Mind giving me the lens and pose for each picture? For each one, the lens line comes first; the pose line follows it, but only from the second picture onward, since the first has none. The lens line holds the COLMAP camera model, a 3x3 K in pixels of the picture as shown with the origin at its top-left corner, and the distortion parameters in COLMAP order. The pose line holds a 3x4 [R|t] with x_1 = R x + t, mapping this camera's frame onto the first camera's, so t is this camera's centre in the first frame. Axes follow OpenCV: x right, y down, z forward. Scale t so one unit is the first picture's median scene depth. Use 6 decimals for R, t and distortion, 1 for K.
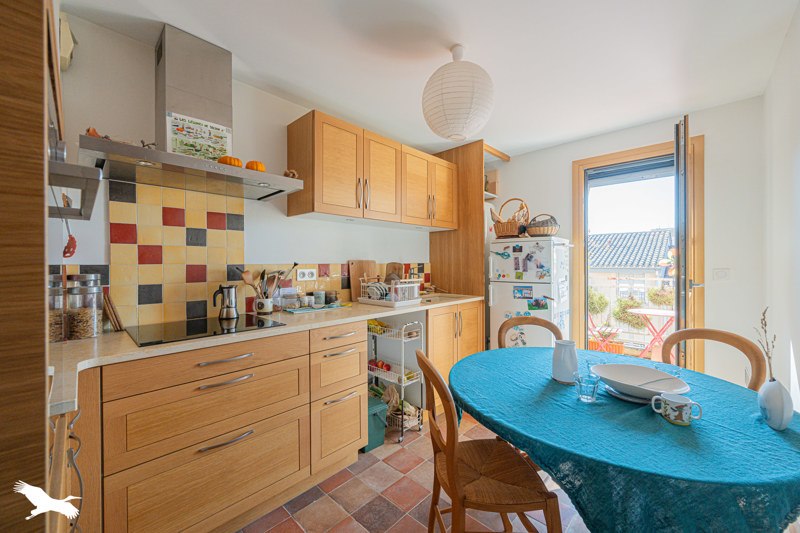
lens RADIAL K [[314.1, 0, 401.0], [0, 314.1, 266.4], [0, 0, 1]] dist [0.001076, 0.000029]
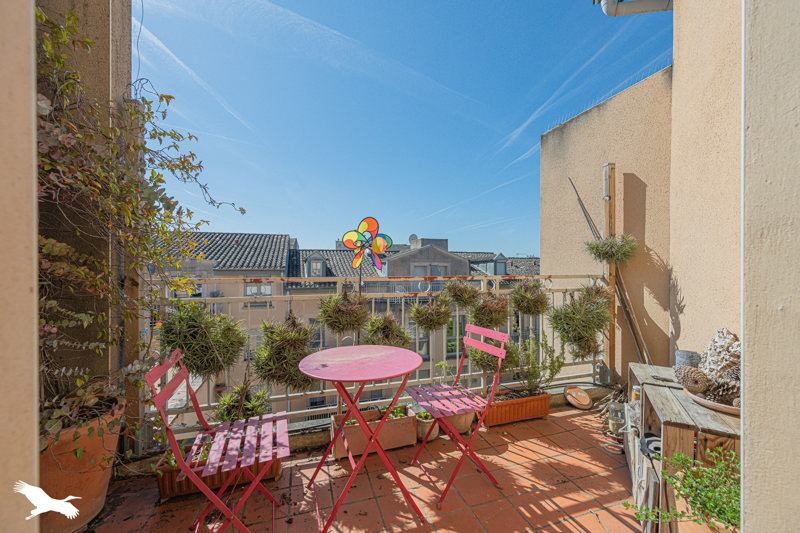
lens RADIAL K [[314.1, 0, 399.8], [0, 314.1, 267.8], [0, 0, 1]] dist [0.001076, 0.000029]
pose [[0.481923, 0.004610, 0.876201, 0.640477], [0.003040, 0.999971, -0.006933, 0.040423], [-0.876208, 0.006005, 0.481895, 1.004621]]
